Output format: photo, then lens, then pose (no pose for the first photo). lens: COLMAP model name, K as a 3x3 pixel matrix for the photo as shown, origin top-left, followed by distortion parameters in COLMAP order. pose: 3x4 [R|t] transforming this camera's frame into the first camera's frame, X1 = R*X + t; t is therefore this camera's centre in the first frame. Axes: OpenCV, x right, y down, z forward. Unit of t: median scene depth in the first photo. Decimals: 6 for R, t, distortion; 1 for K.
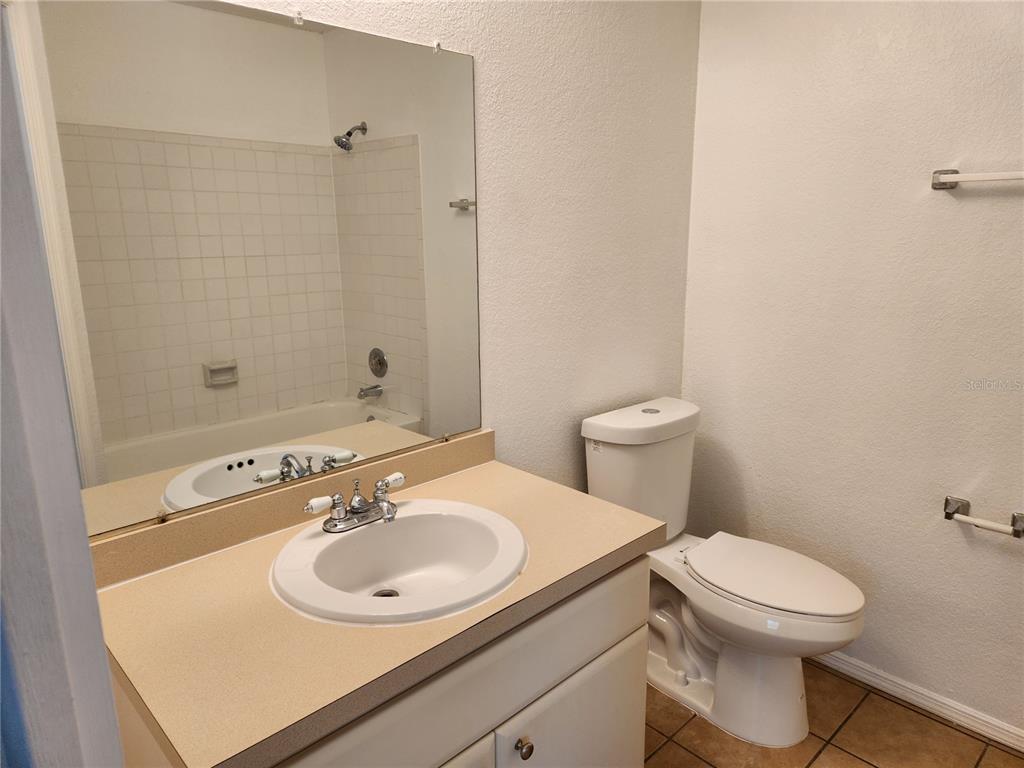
lens RADIAL K [[686.9, 0, 528.7], [0, 686.9, 378.2], [0, 0, 1]] dist [0.088040, -0.082947]
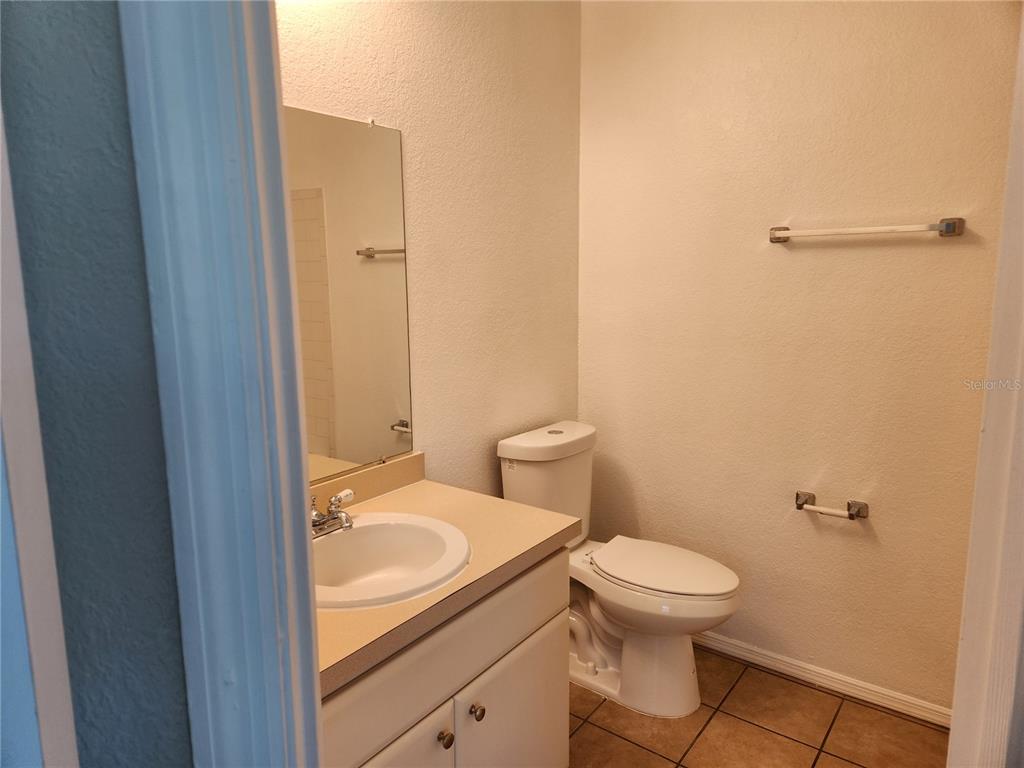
lens RADIAL K [[690.7, 0, 510.6], [0, 690.7, 380.2], [0, 0, 1]] dist [0.085527, -0.087821]
pose [[0.987943, -0.029909, 0.151905, -0.073259], [0.039041, 0.997582, -0.057494, 0.026751], [-0.149818, 0.062731, 0.986722, -0.134367]]
